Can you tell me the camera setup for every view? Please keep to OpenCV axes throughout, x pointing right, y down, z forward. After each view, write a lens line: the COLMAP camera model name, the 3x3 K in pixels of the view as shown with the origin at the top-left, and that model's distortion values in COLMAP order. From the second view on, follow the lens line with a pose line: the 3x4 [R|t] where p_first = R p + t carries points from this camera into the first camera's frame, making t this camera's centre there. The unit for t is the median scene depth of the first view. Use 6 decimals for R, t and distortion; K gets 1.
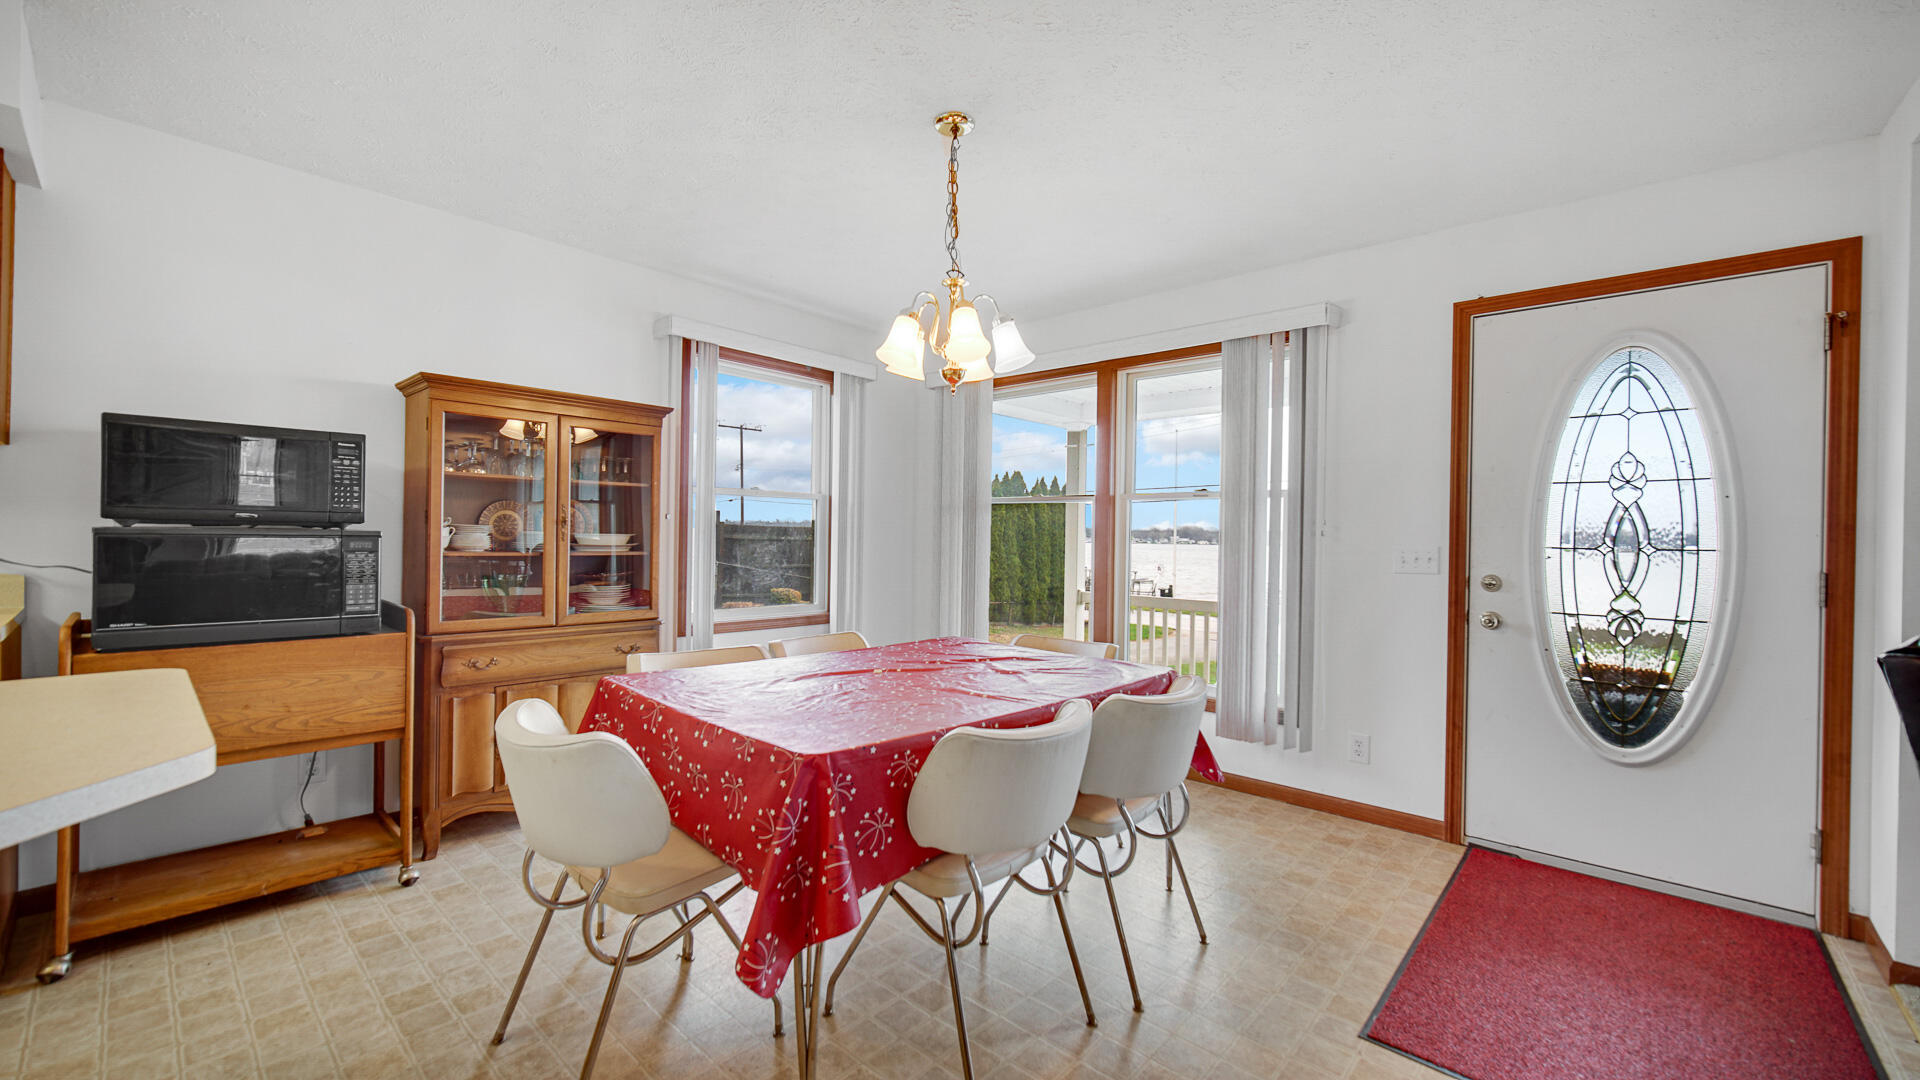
lens RADIAL K [[752.0, 0, 959.7], [0, 752.0, 534.9], [0, 0, 1]] dist [-0.001499, -0.000124]
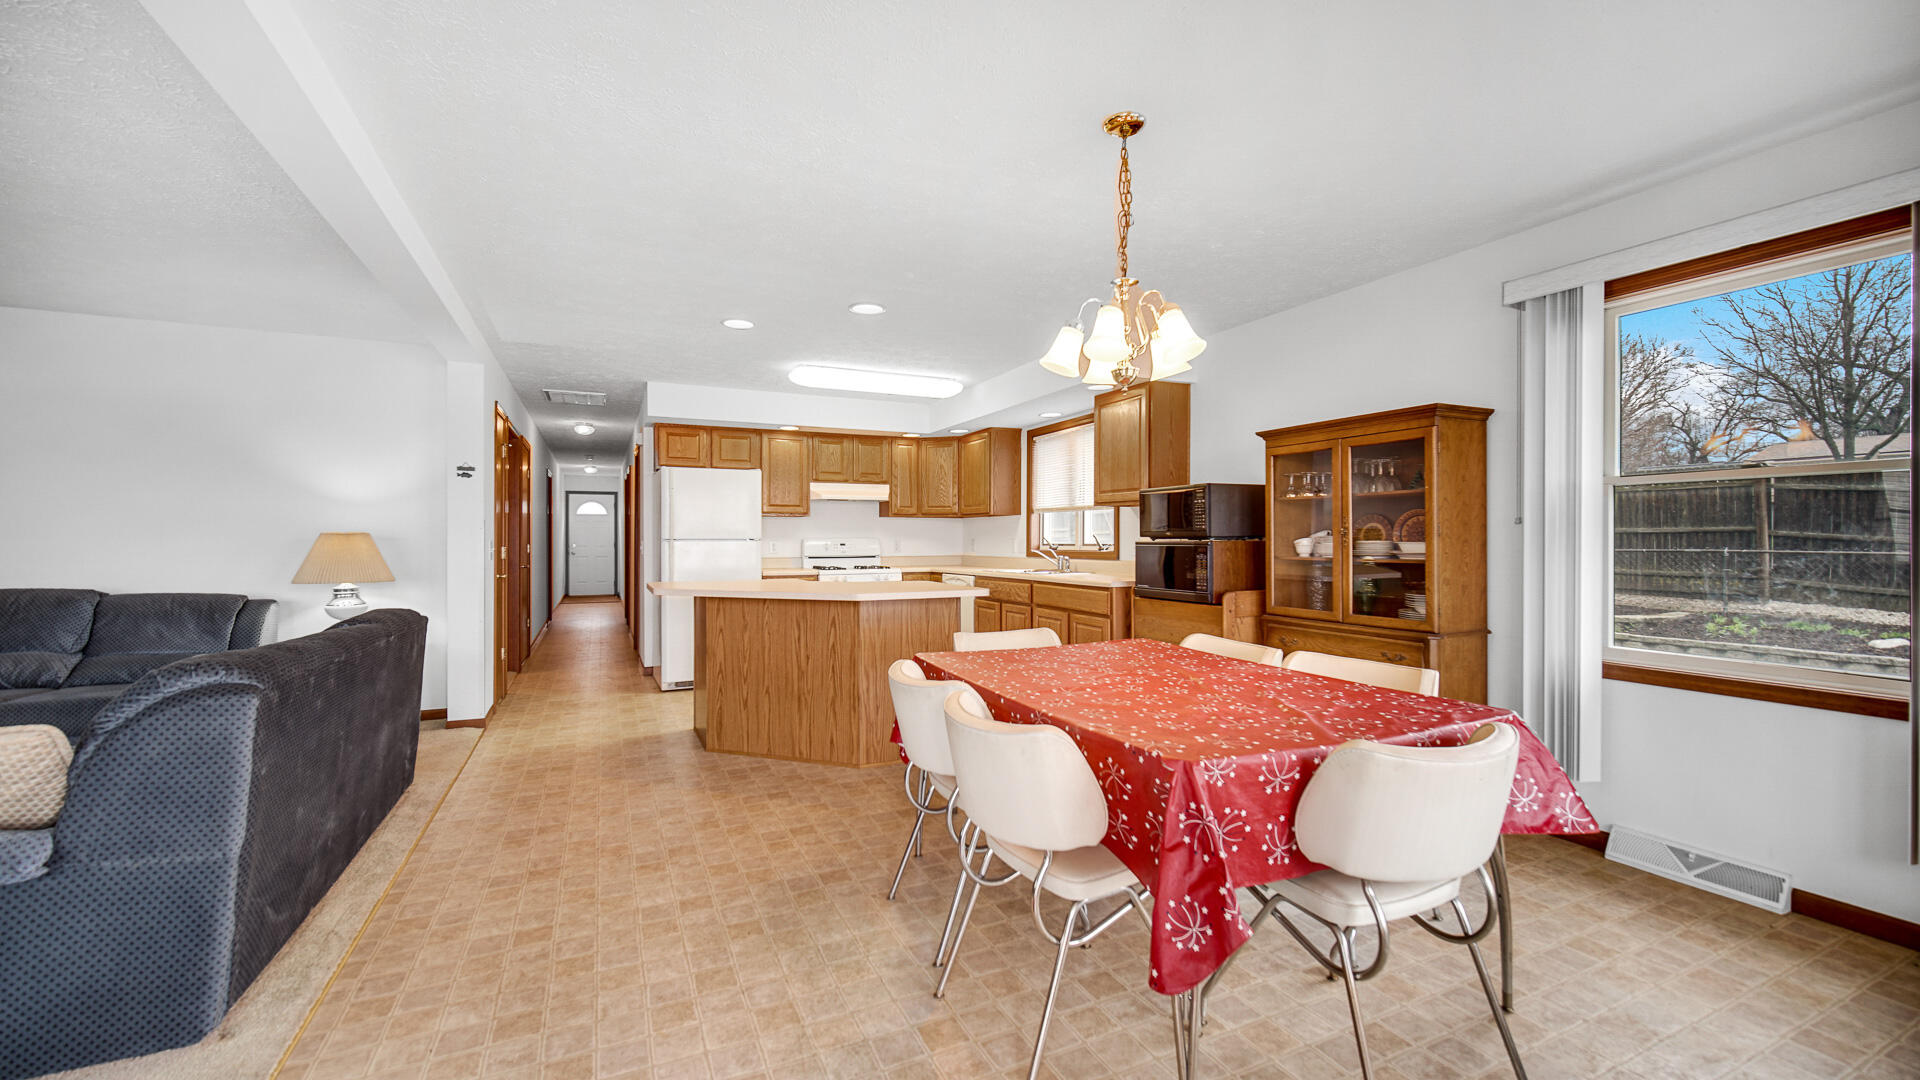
lens RADIAL K [[752.0, 0, 959.7], [0, 752.0, 534.9], [0, 0, 1]] dist [-0.001499, -0.000124]
pose [[-0.382872, -0.019989, -0.923585, 0.960170], [-0.003797, 0.999791, -0.020065, 0.015513], [0.923794, -0.004175, -0.382868, 1.147592]]
